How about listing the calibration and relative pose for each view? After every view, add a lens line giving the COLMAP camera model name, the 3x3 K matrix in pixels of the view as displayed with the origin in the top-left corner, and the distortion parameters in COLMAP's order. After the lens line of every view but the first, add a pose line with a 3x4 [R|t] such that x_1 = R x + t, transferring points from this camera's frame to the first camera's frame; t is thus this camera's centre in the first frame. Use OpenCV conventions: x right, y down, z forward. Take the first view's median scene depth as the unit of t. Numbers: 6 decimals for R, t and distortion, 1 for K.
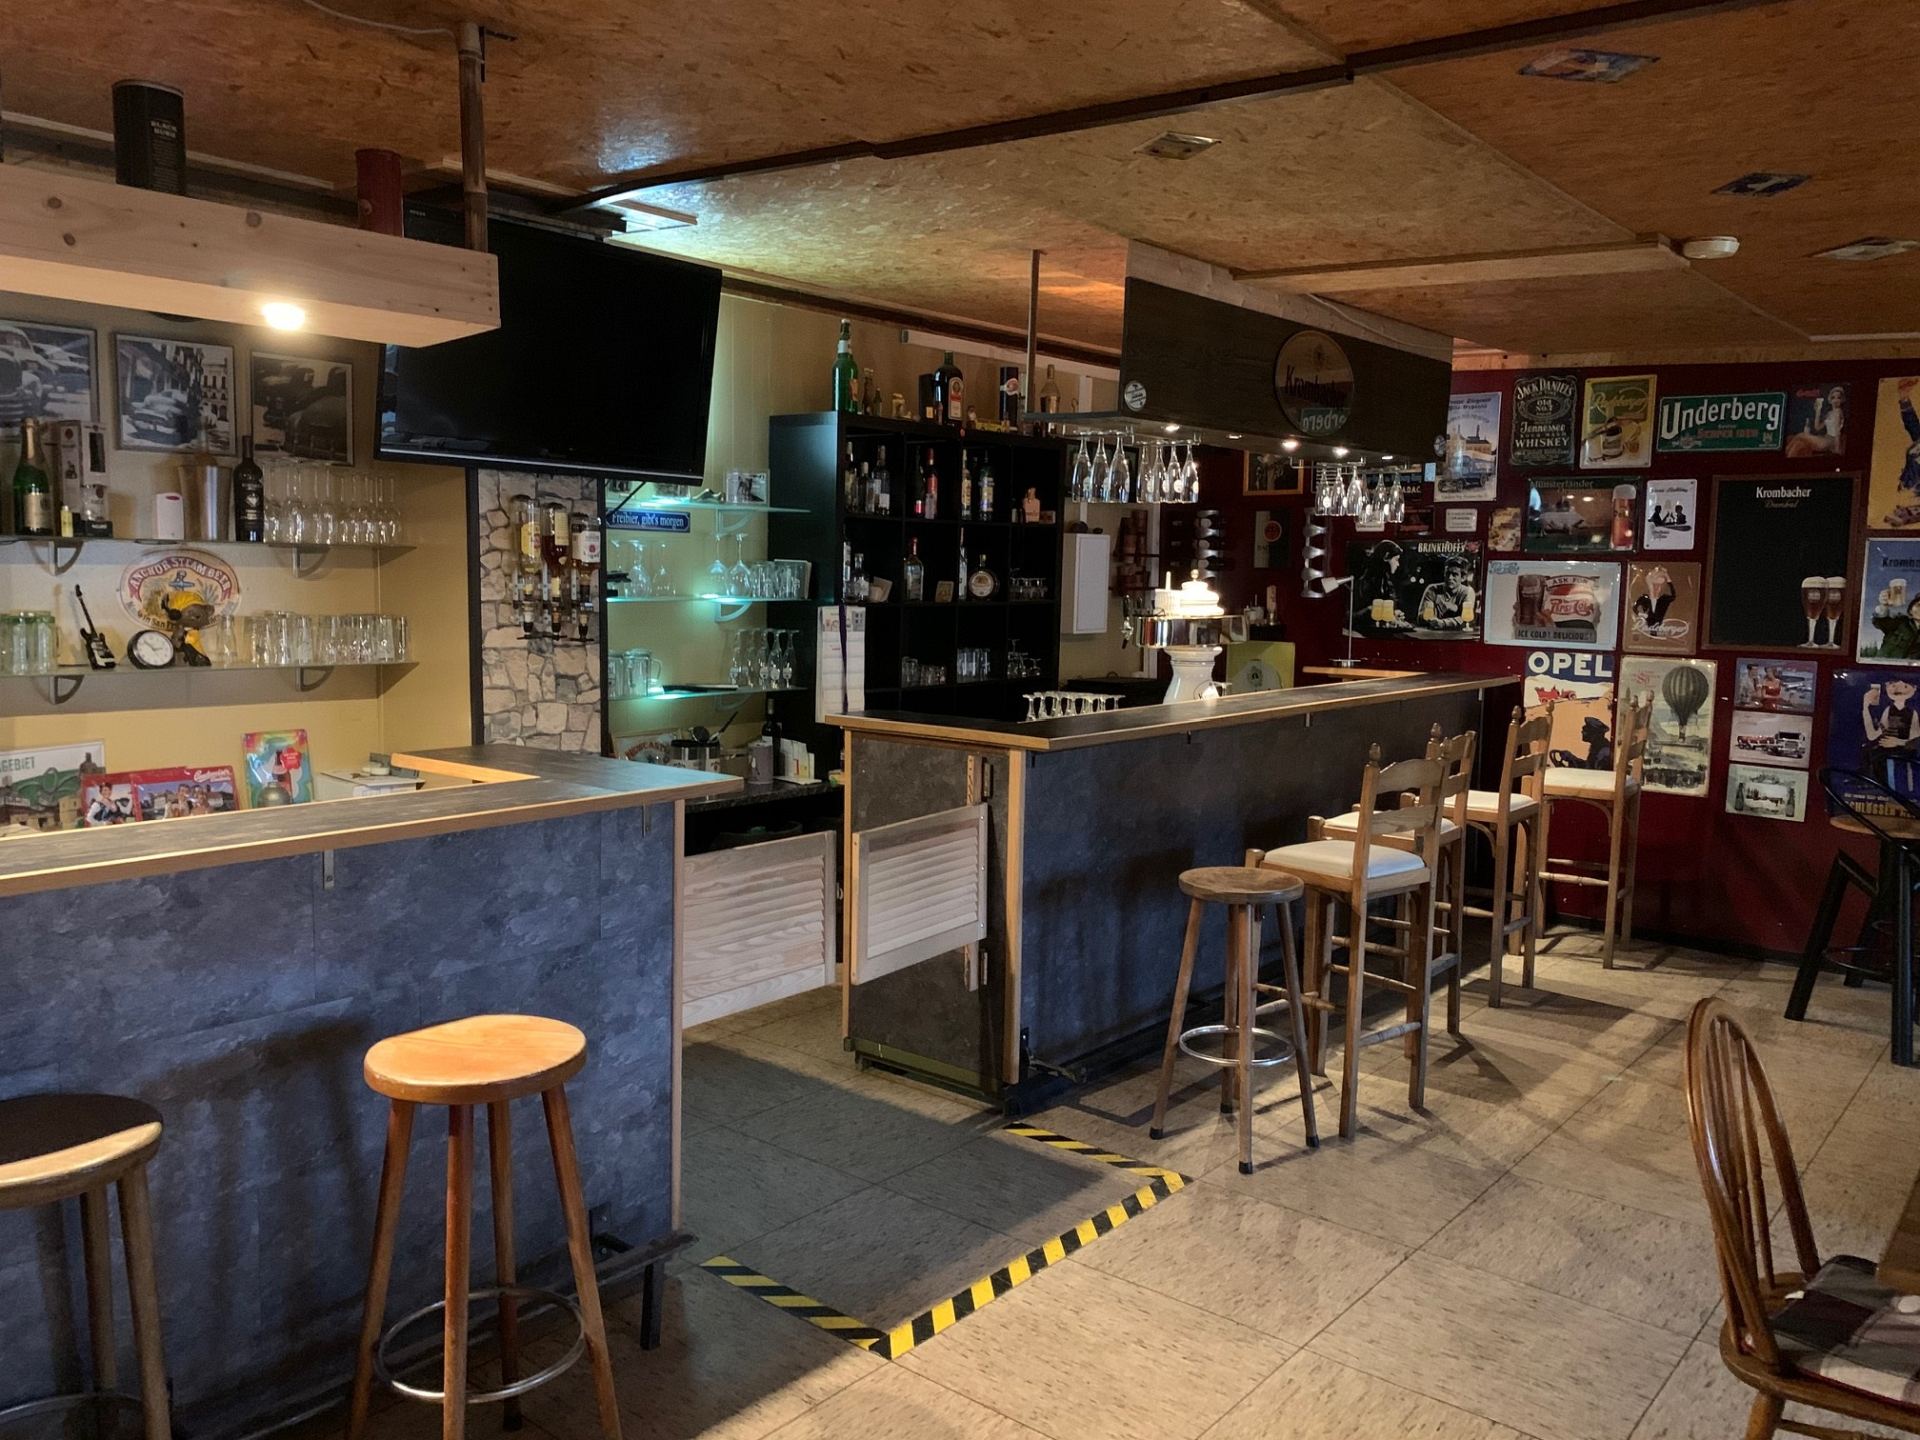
lens RADIAL K [[1482.5, 0, 962.0], [0, 1482.5, 691.9], [0, 0, 1]] dist [0.065743, -0.093685]
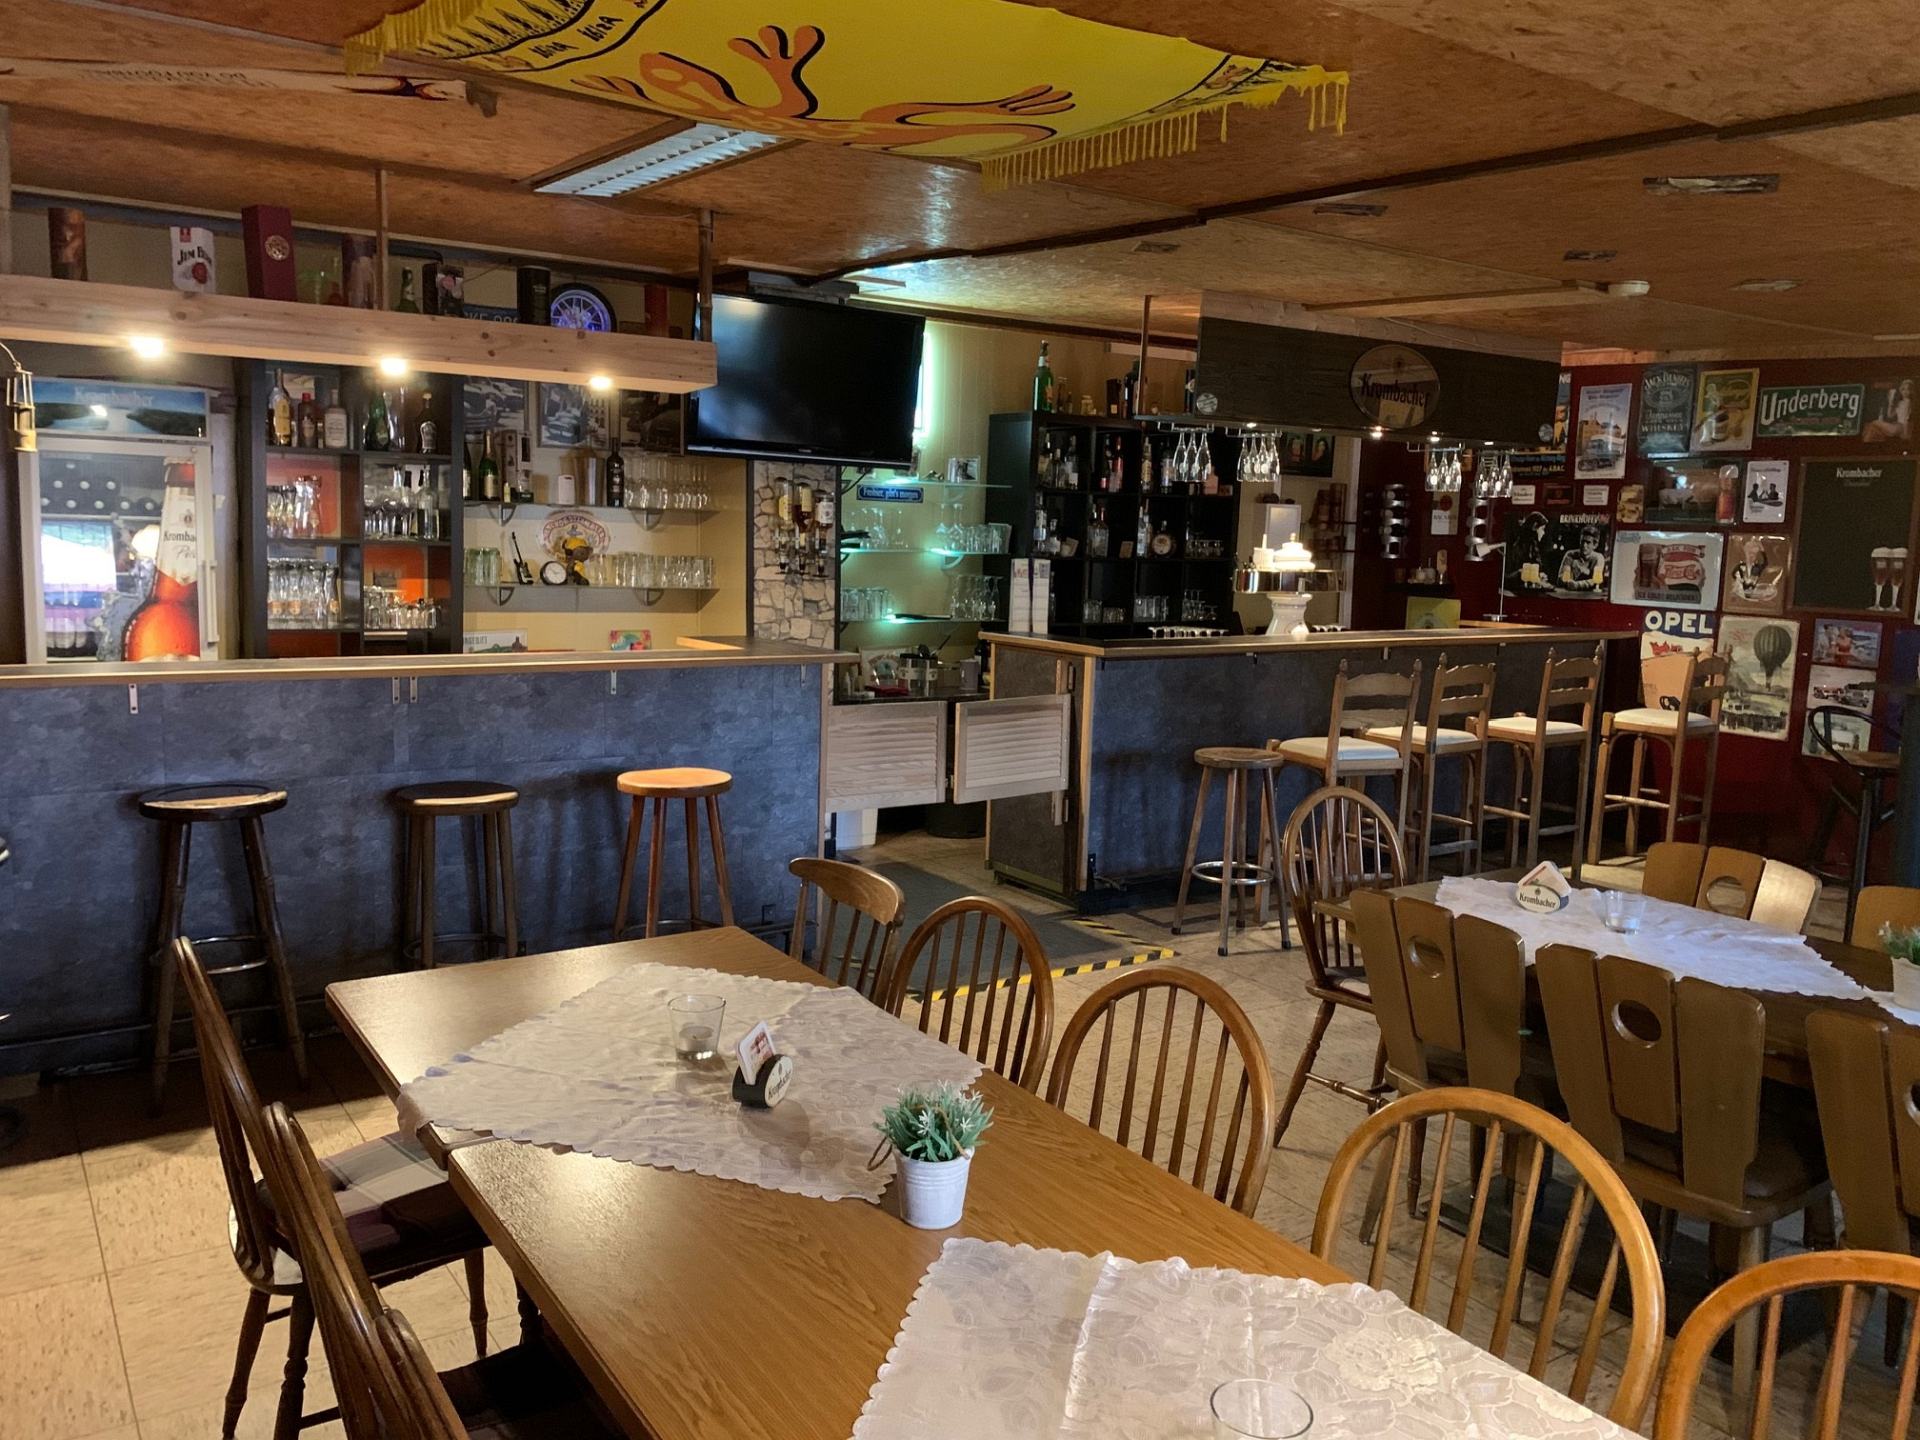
lens RADIAL K [[1482.5, 0, 962.0], [0, 1482.5, 691.9], [0, 0, 1]] dist [0.065743, -0.093685]
pose [[0.962947, 0.041272, -0.266514, 0.229010], [-0.035810, 0.999038, 0.025324, 0.031417], [0.267303, -0.014841, 0.963498, -0.310221]]
